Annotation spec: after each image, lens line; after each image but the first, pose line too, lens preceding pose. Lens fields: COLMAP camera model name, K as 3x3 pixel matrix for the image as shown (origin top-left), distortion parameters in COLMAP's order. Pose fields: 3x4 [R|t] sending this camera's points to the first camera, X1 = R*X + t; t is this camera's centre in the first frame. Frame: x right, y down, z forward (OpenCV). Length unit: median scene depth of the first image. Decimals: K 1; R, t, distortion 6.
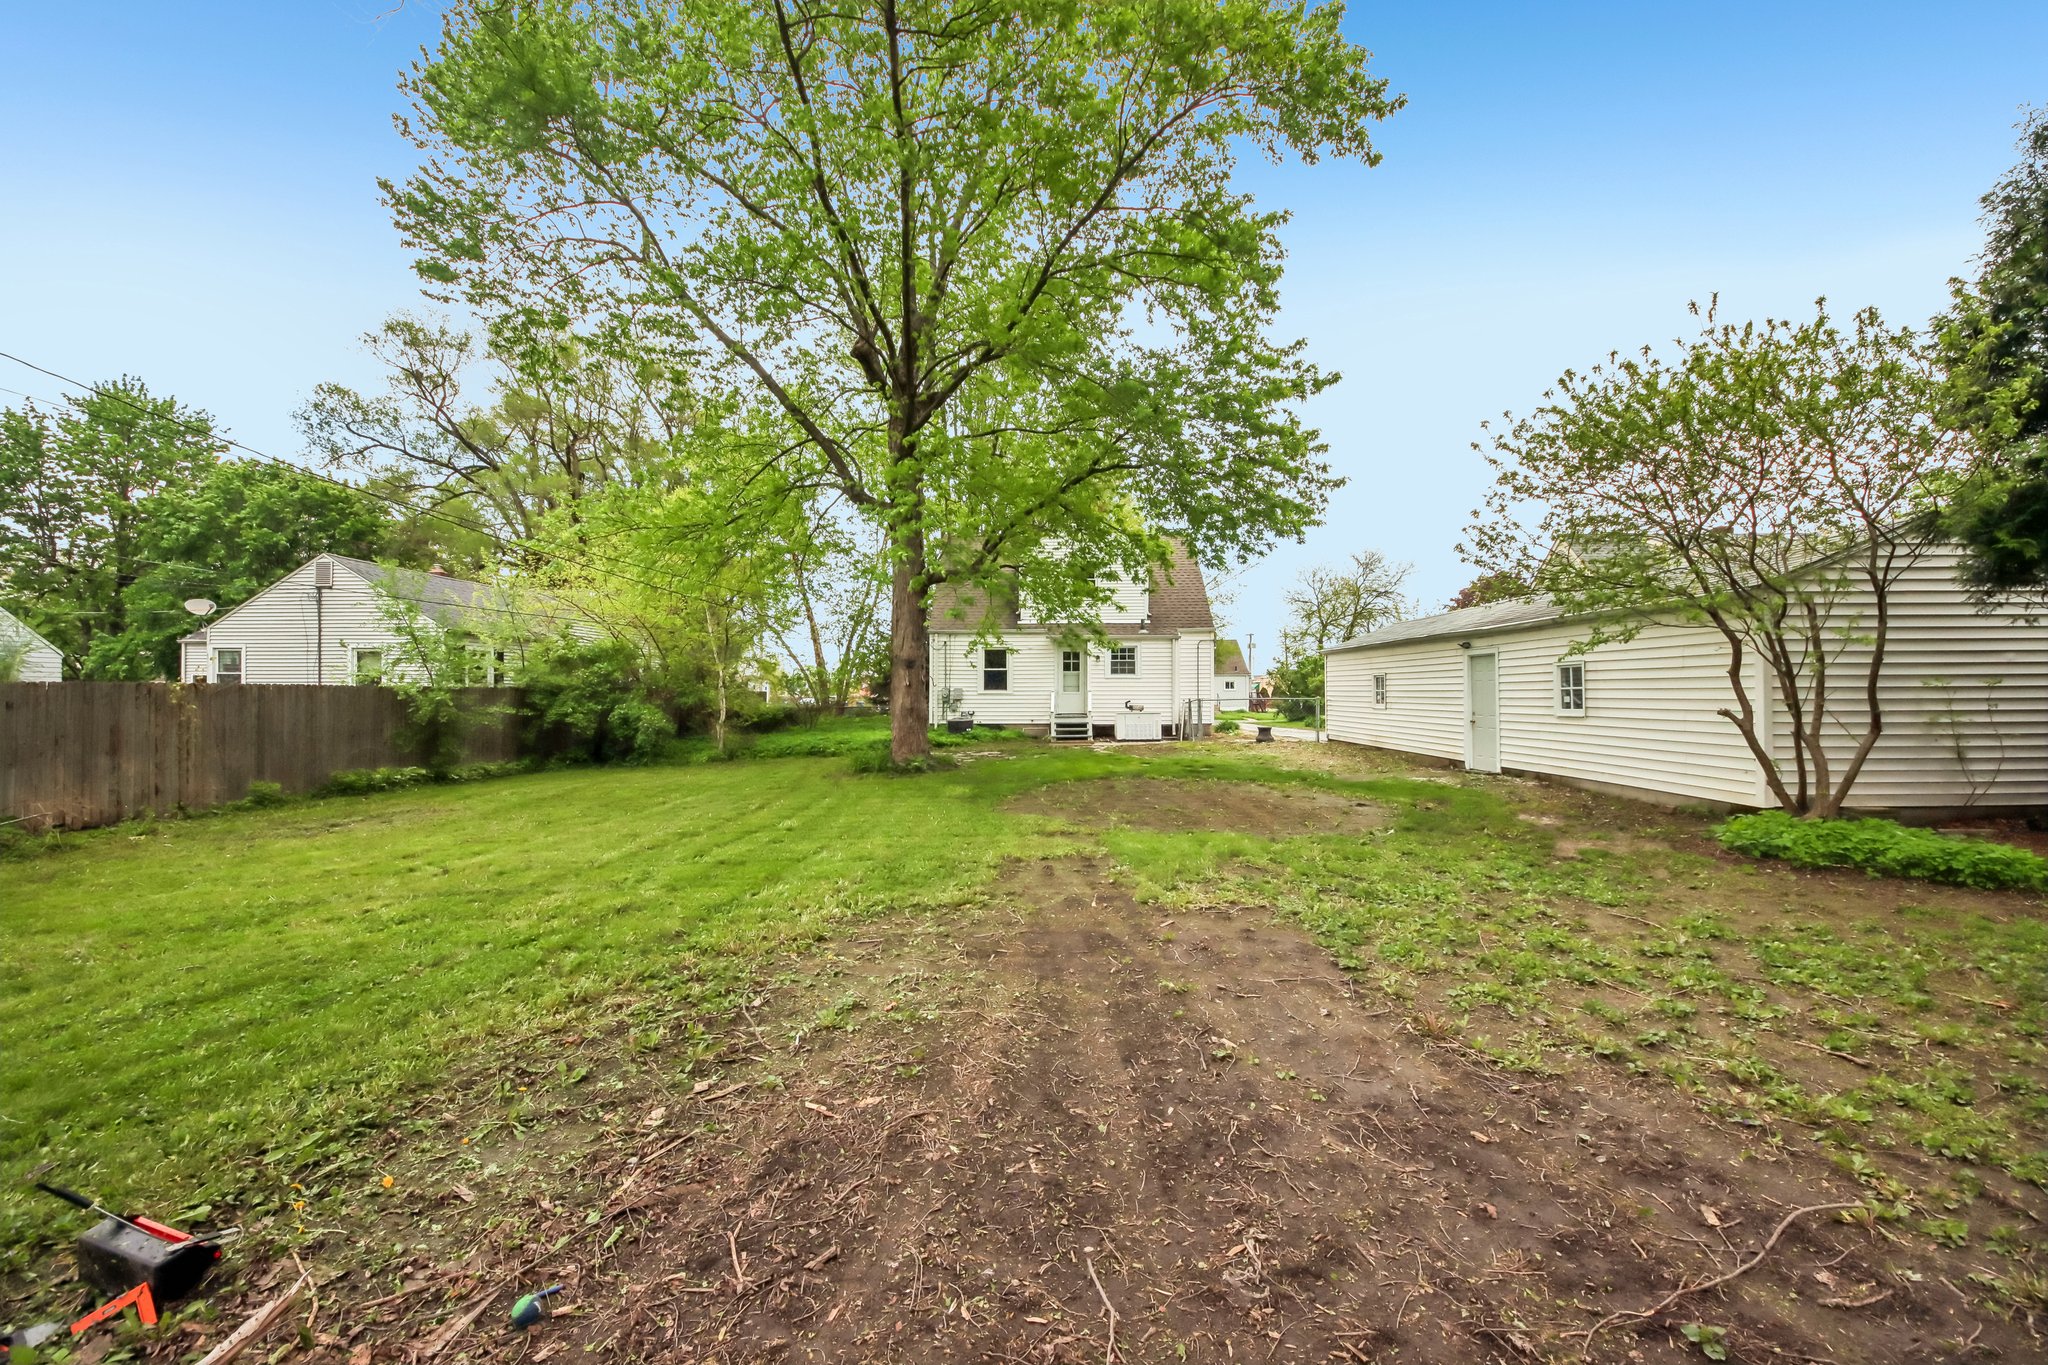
lens RADIAL K [[766.2, 0, 1024.0], [0, 766.2, 682.5], [0, 0, 1]] dist [-0.015833, -0.000232]
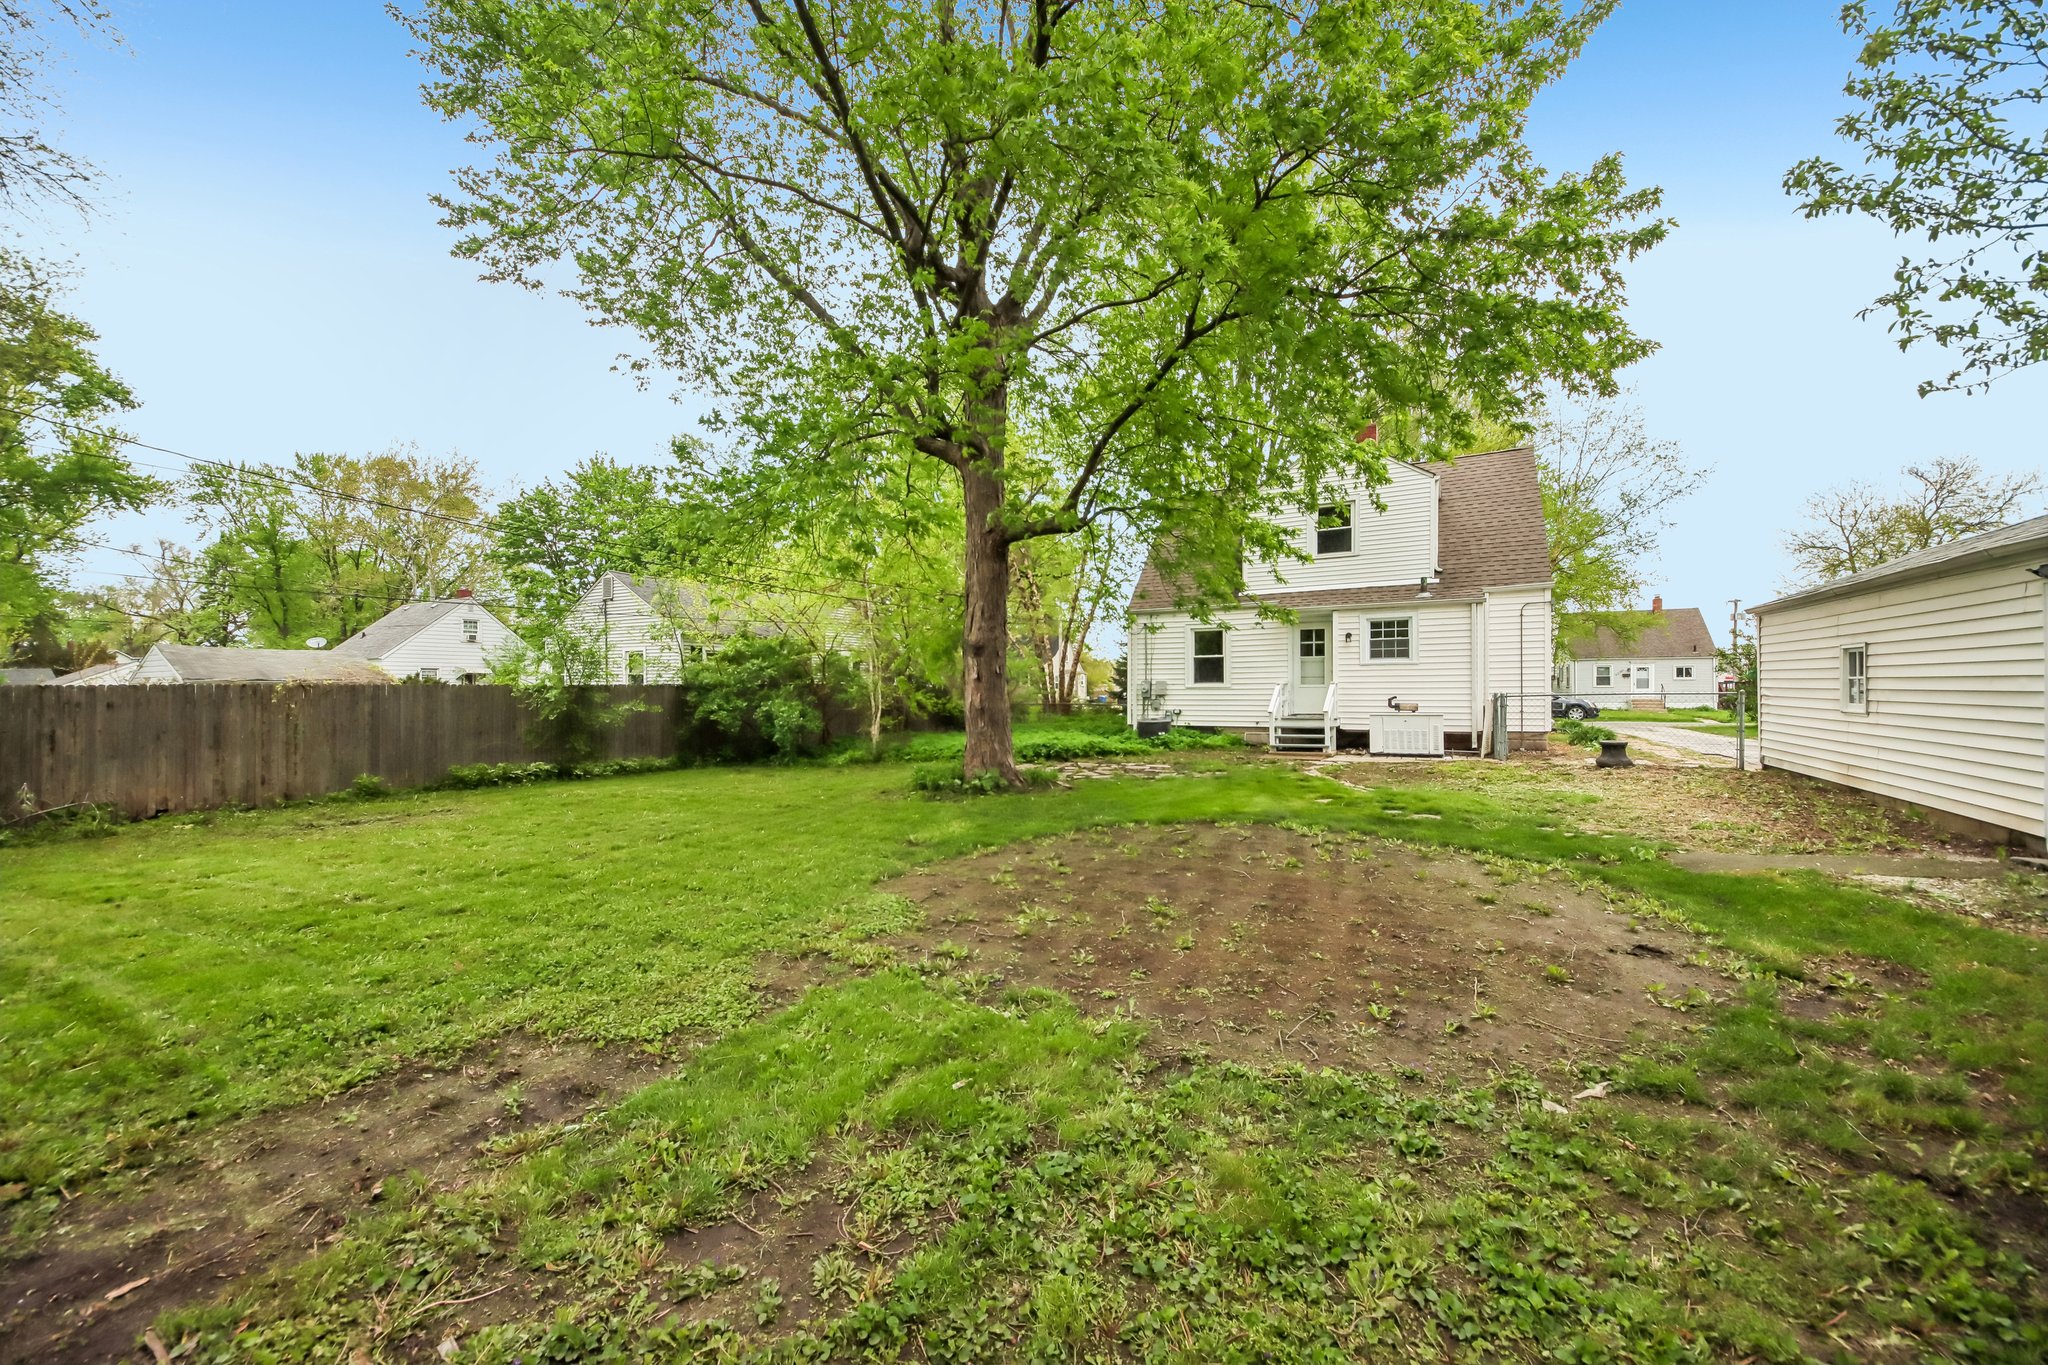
lens RADIAL K [[766.2, 0, 1024.0], [0, 766.2, 682.5], [0, 0, 1]] dist [-0.015833, -0.000232]
pose [[0.883543, -0.009008, -0.468263, 0.201444], [0.013409, 0.999892, 0.006066, 0.003133], [0.468157, -0.011639, 0.883568, 0.286042]]
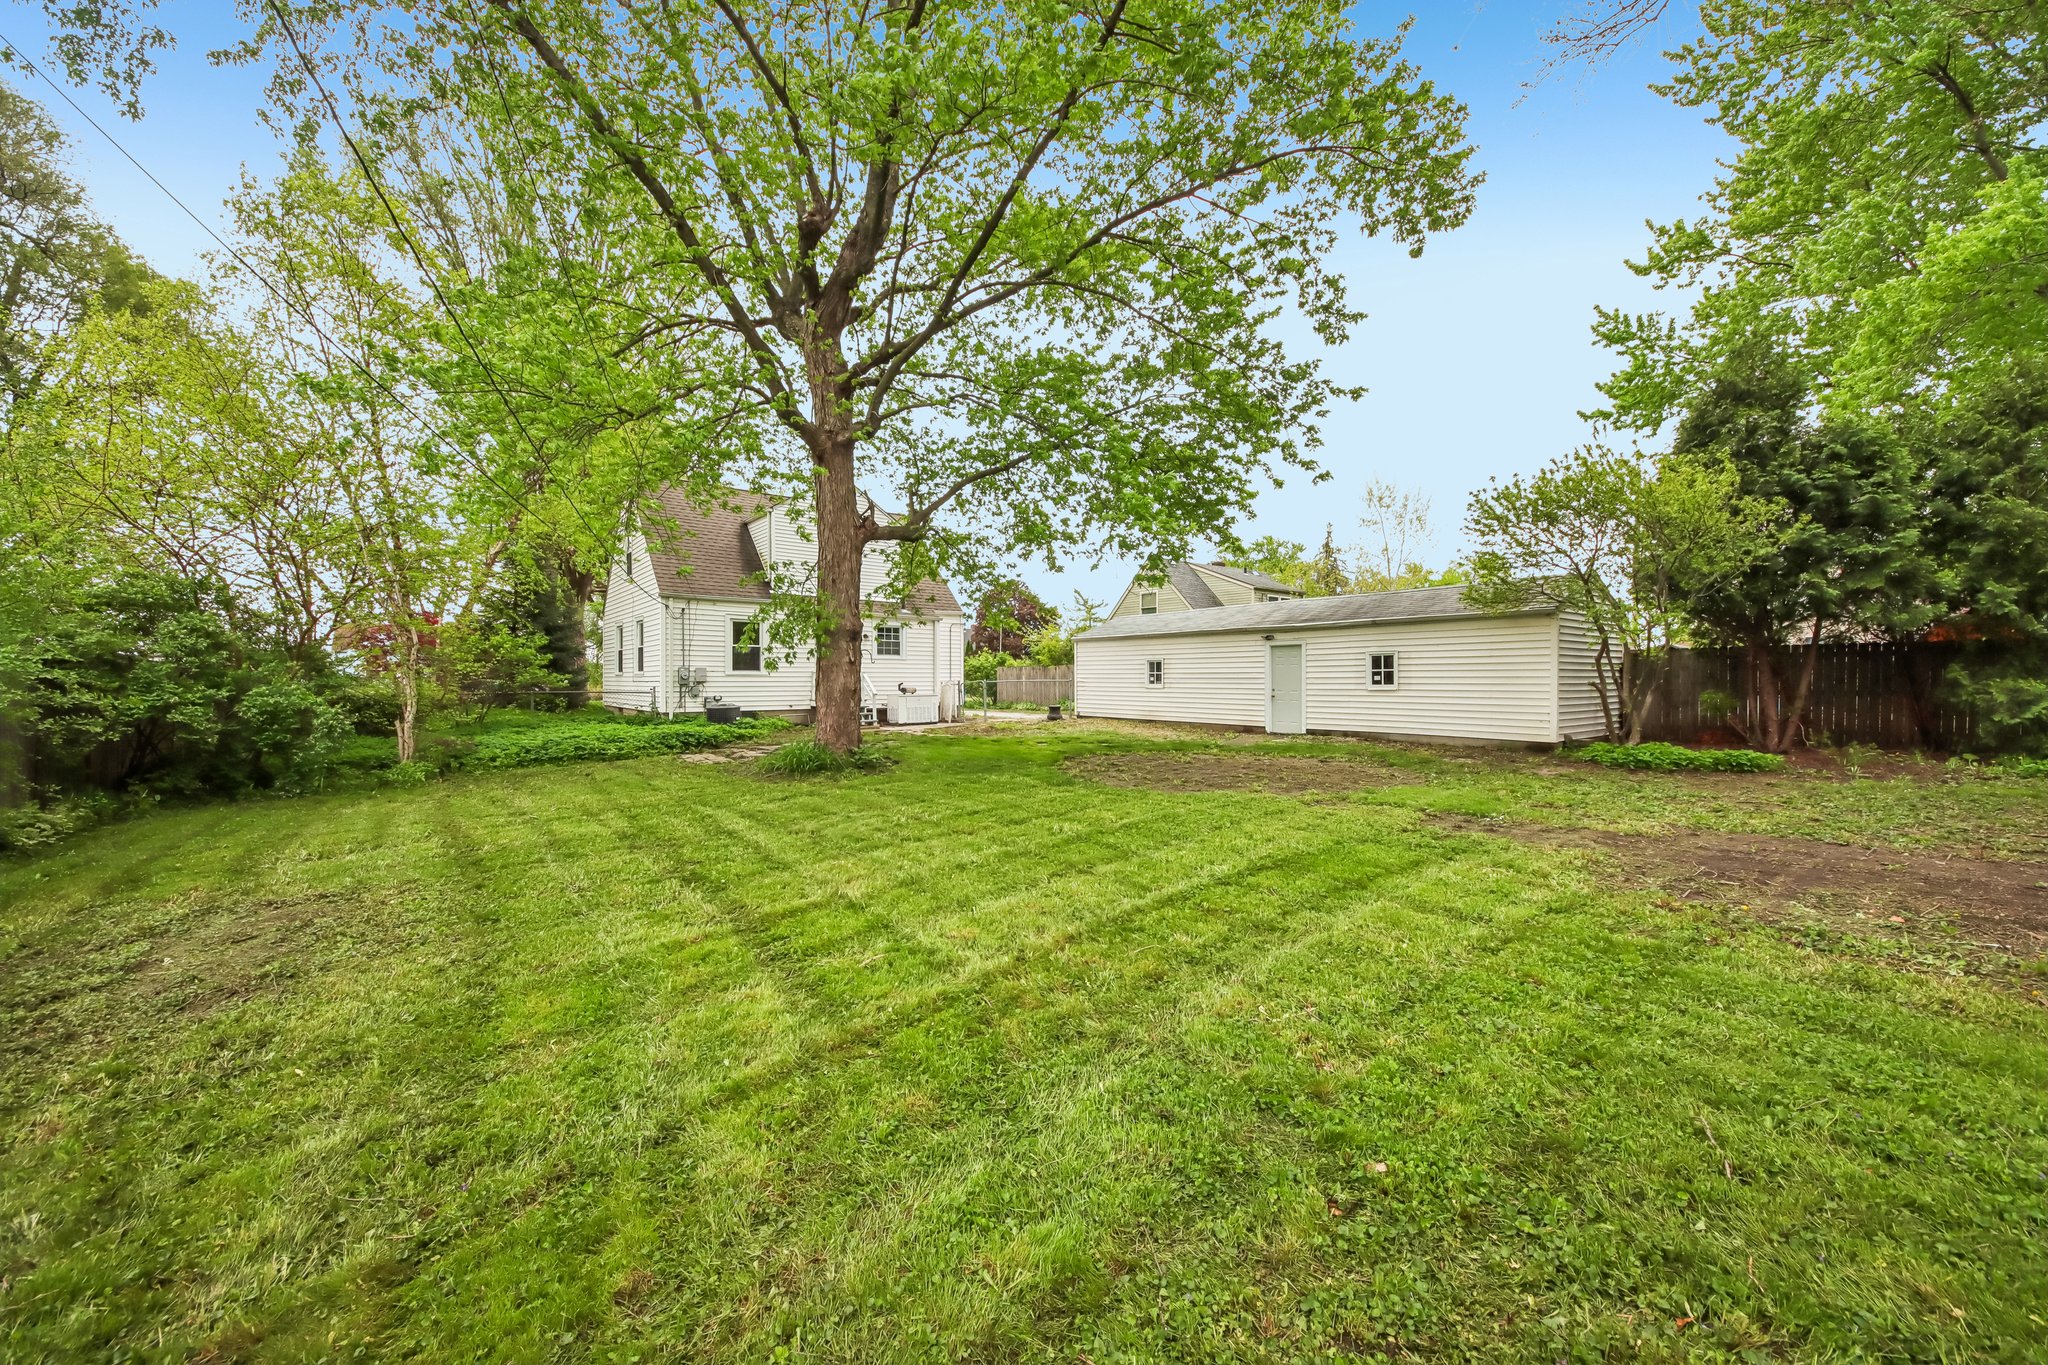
lens RADIAL K [[766.2, 0, 1024.0], [0, 766.2, 682.5], [0, 0, 1]] dist [-0.015833, -0.000232]
pose [[0.754892, 0.000039, 0.655849, -0.456581], [-0.010178, 0.999880, 0.011655, 0.012910], [-0.655770, -0.015473, 0.754802, 0.221698]]
